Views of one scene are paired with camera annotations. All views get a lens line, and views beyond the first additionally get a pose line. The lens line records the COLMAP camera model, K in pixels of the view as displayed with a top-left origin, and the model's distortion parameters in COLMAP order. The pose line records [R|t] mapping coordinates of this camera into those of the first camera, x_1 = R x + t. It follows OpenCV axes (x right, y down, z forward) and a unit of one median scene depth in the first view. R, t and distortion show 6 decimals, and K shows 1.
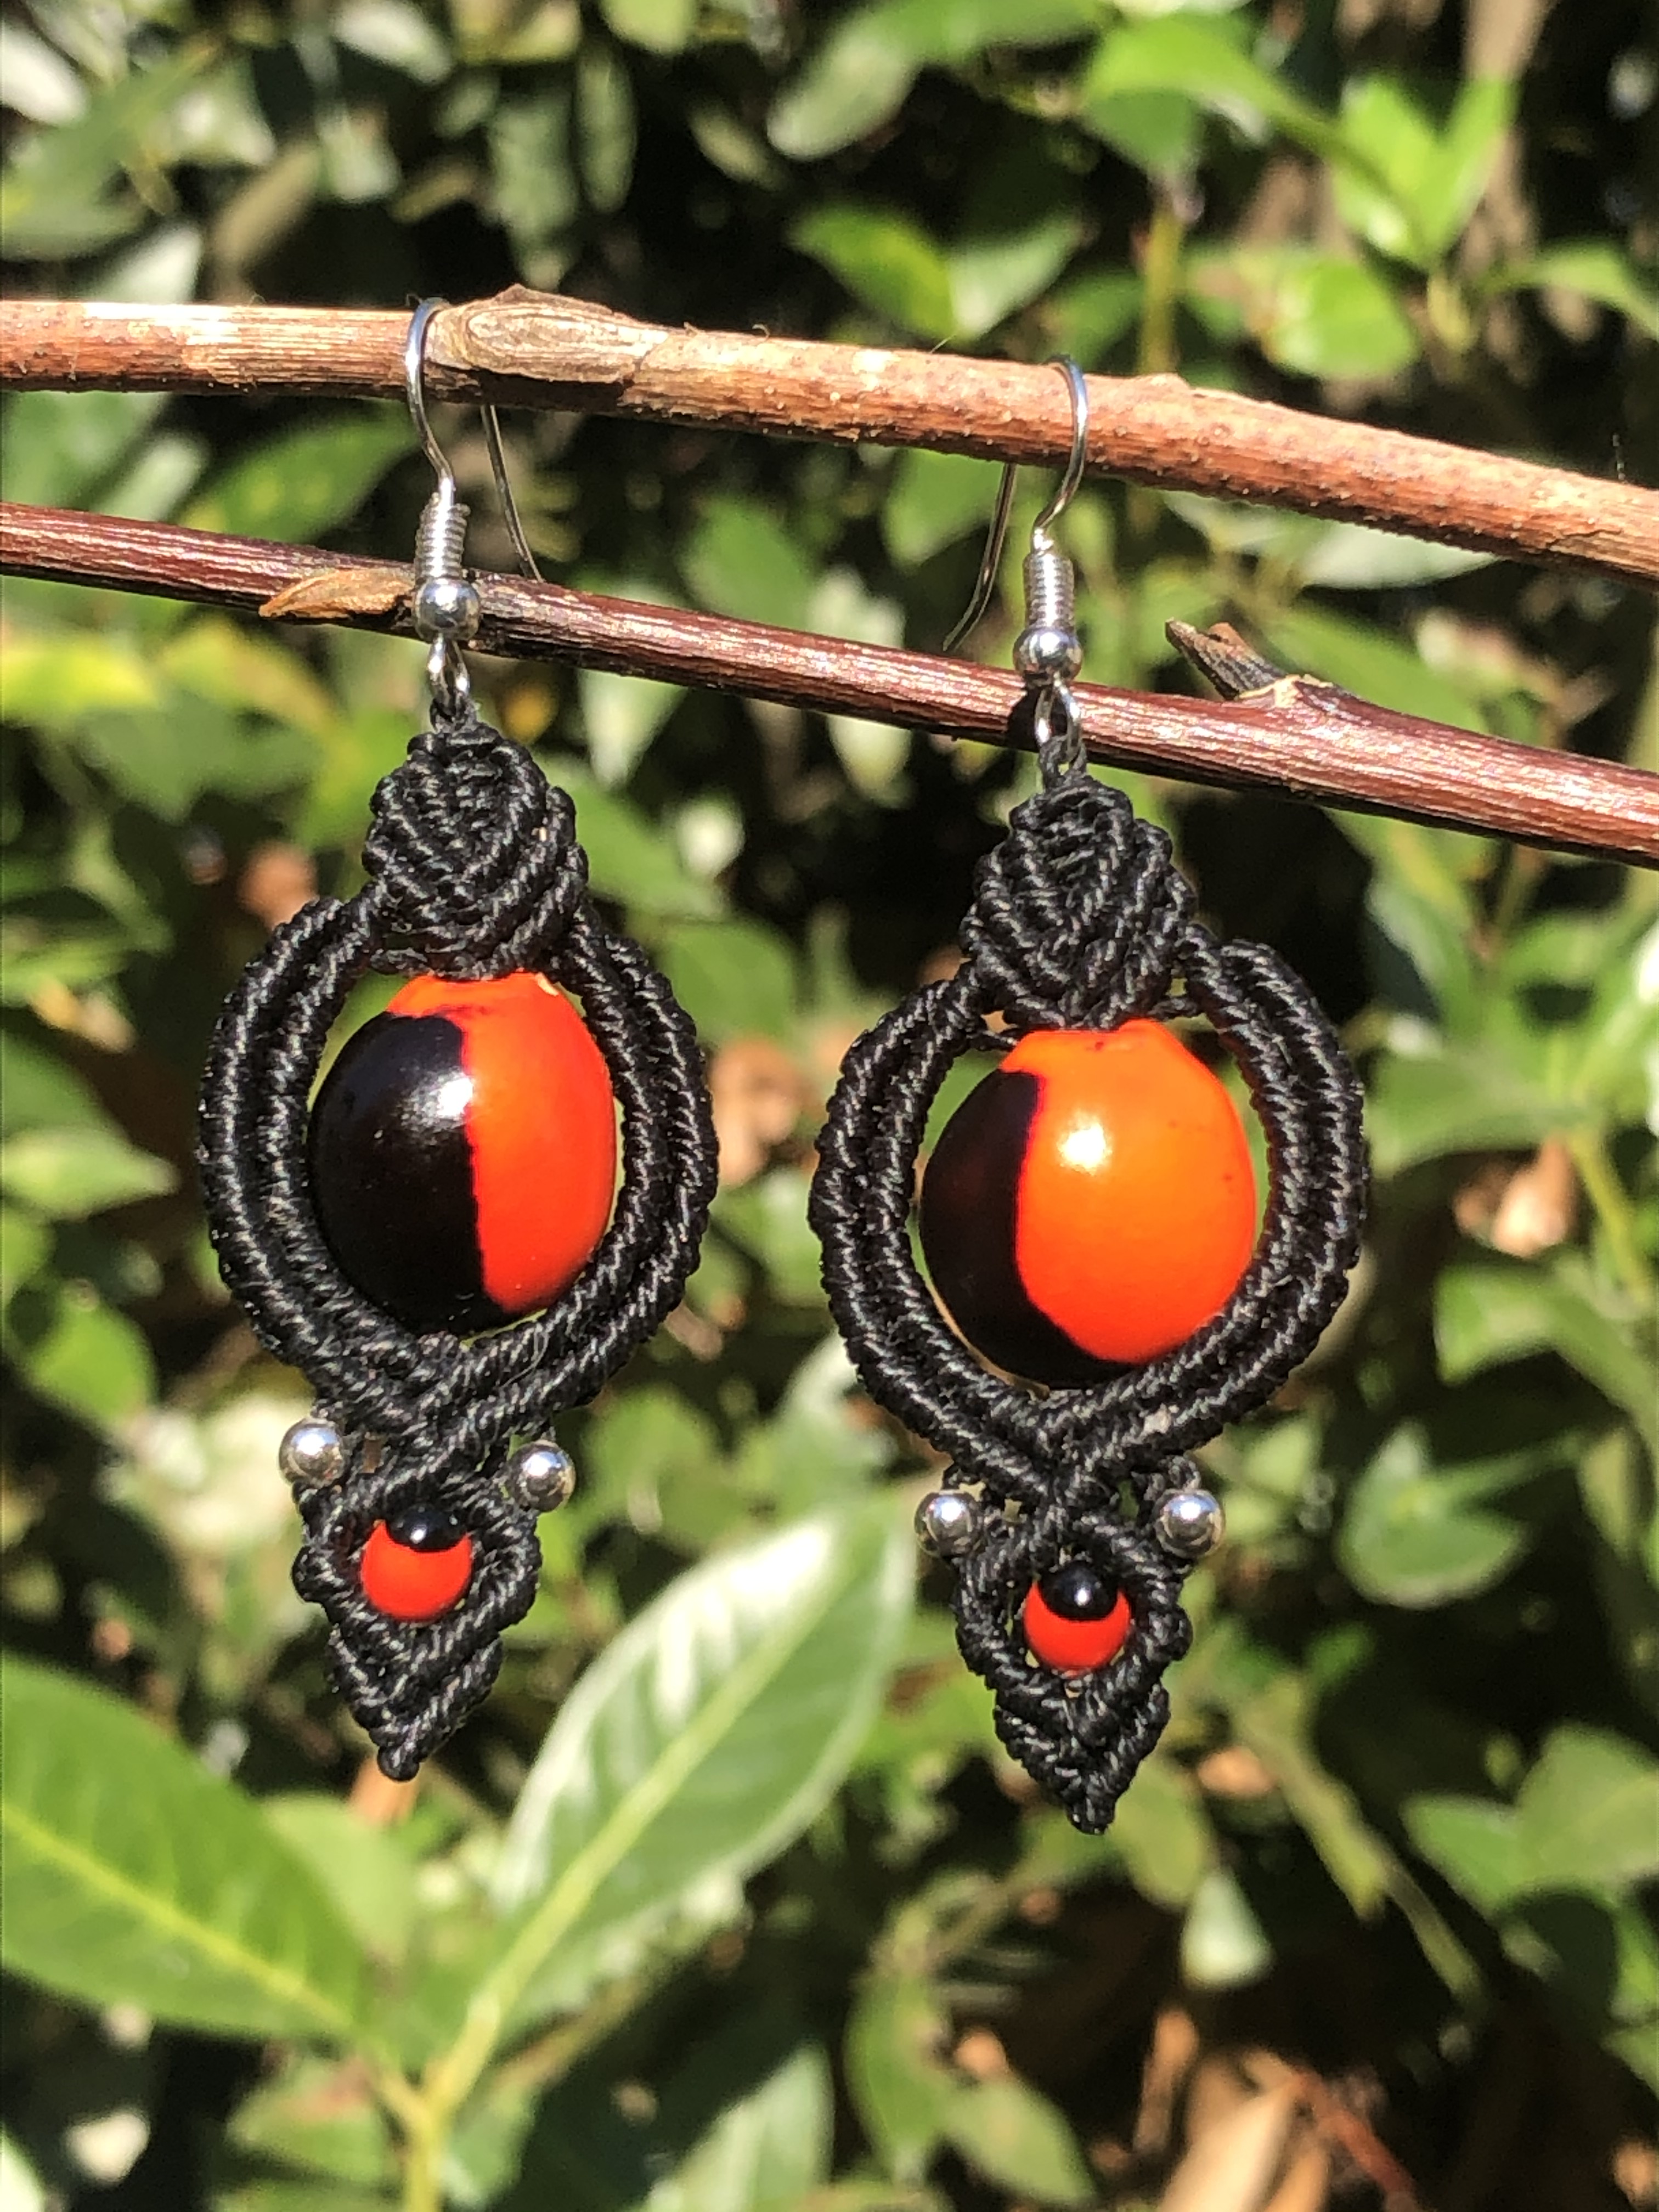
lens RADIAL K [[4486.0, 0, 890.9], [0, 4486.0, 1106.2], [0, 0, 1]] dist [0.069984, 0.176045]
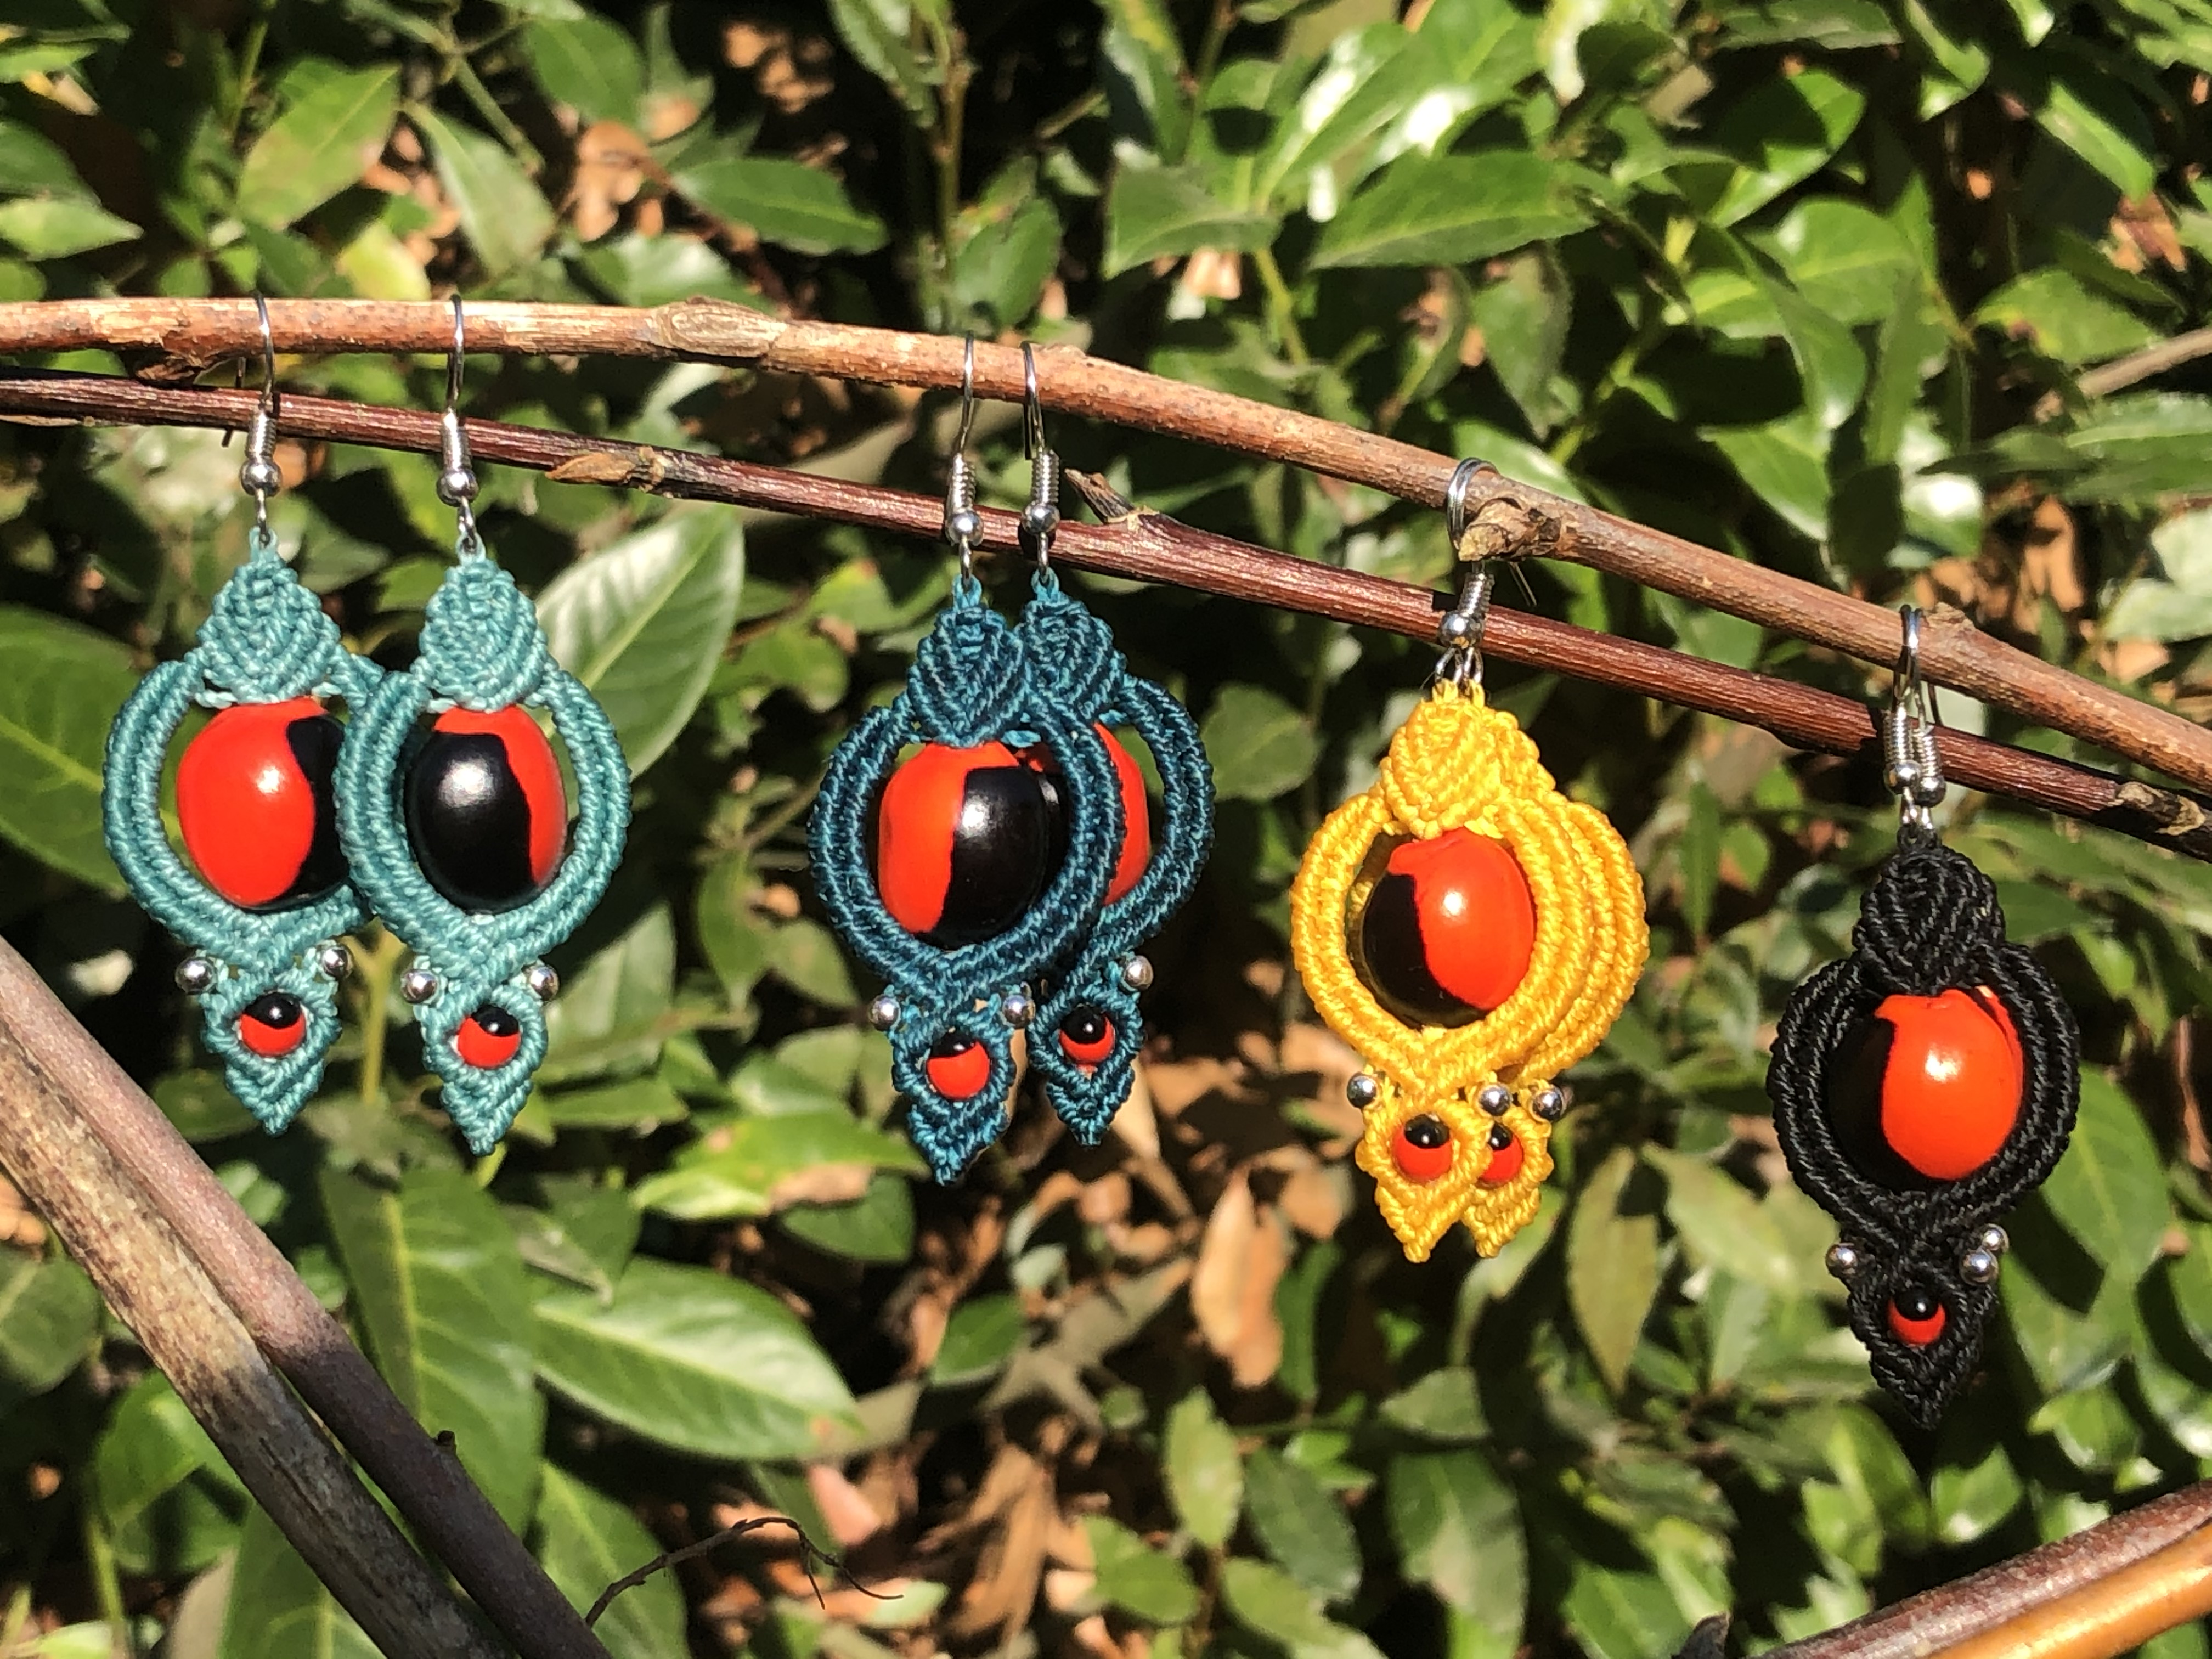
lens RADIAL K [[3683.3, 0, 1054.1], [0, 3683.3, 821.1], [0, 0, 1]] dist [0.017219, -0.027380]
pose [[0.994759, -0.003742, 0.102181, -0.091581], [-0.017214, 0.978937, 0.203435, -0.271672], [-0.100790, -0.204127, 0.973742, -0.428950]]
